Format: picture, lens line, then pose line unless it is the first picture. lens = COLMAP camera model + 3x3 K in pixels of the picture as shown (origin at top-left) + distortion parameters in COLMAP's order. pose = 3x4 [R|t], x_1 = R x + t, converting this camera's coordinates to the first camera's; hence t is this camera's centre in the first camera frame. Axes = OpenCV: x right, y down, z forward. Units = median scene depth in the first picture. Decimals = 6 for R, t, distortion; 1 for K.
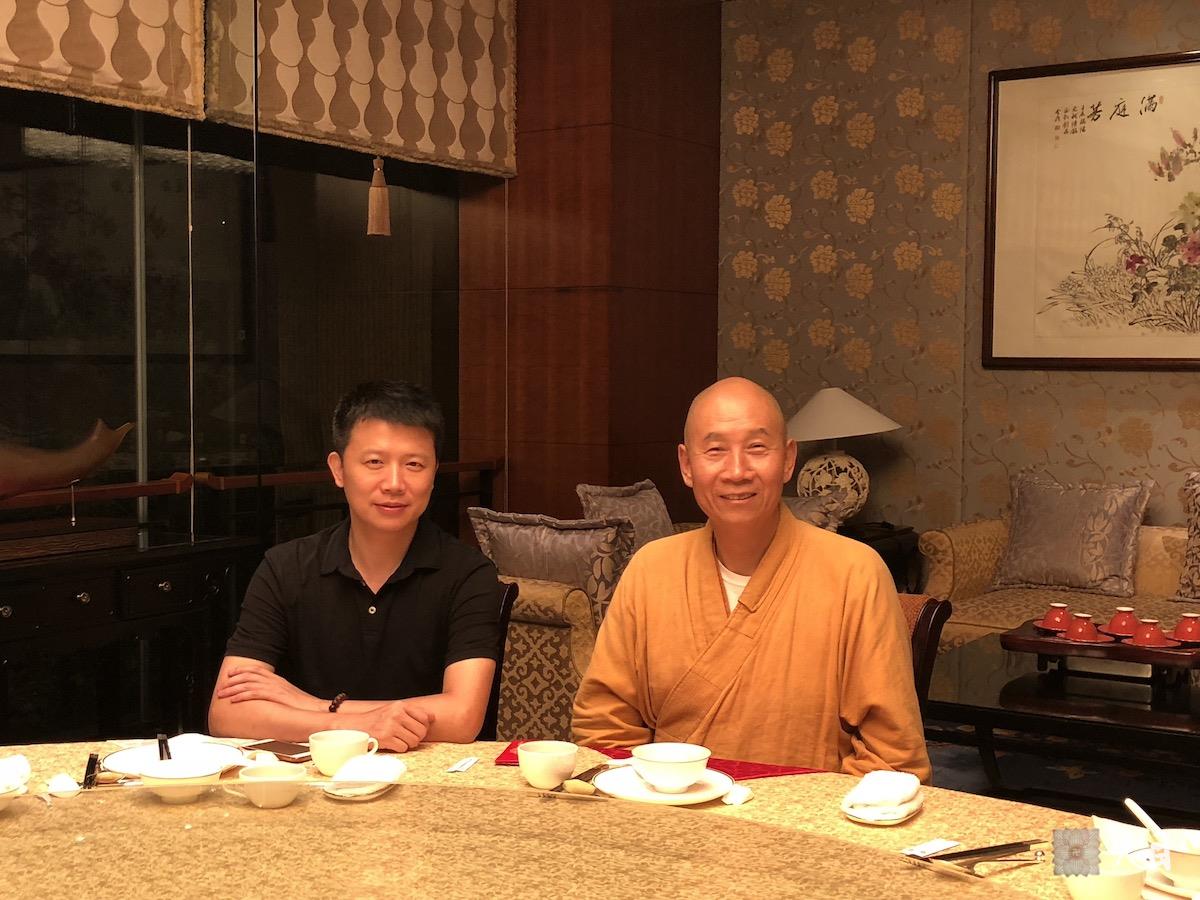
lens RADIAL K [[1534.1, 0, 601.3], [0, 1534.1, 440.3], [0, 0, 1]] dist [0.044458, 0.000000]
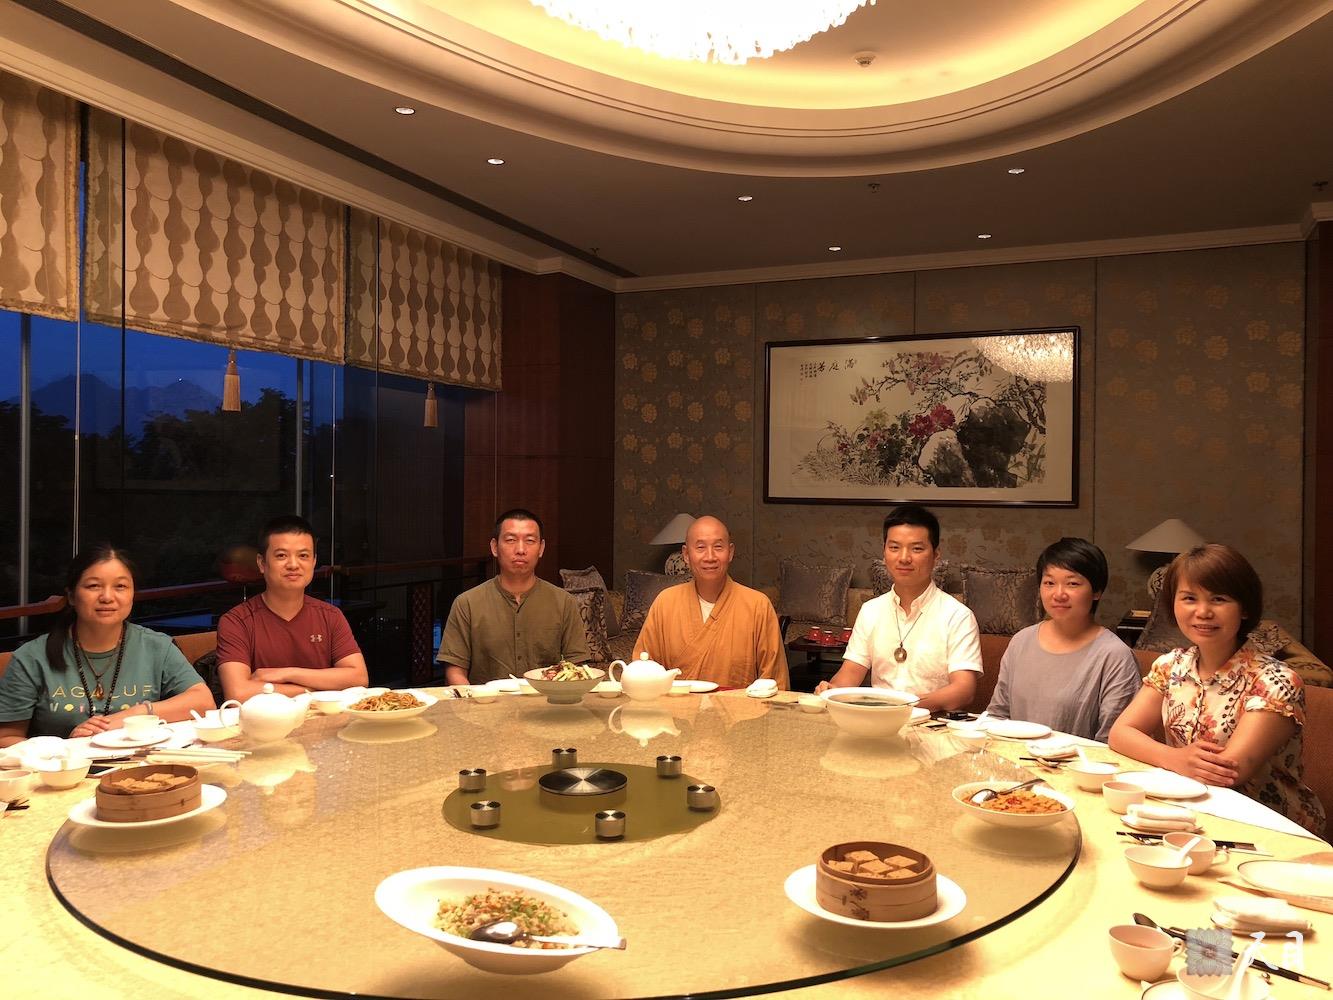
lens RADIAL K [[1086.1, 0, 645.8], [0, 1086.1, 495.5], [0, 0, 1]] dist [0.063576, -0.048933]
pose [[0.984059, 0.002815, 0.177822, -0.118979], [0.004678, 0.999119, -0.041705, -0.002975], [-0.177783, 0.041872, 0.983178, -0.240951]]
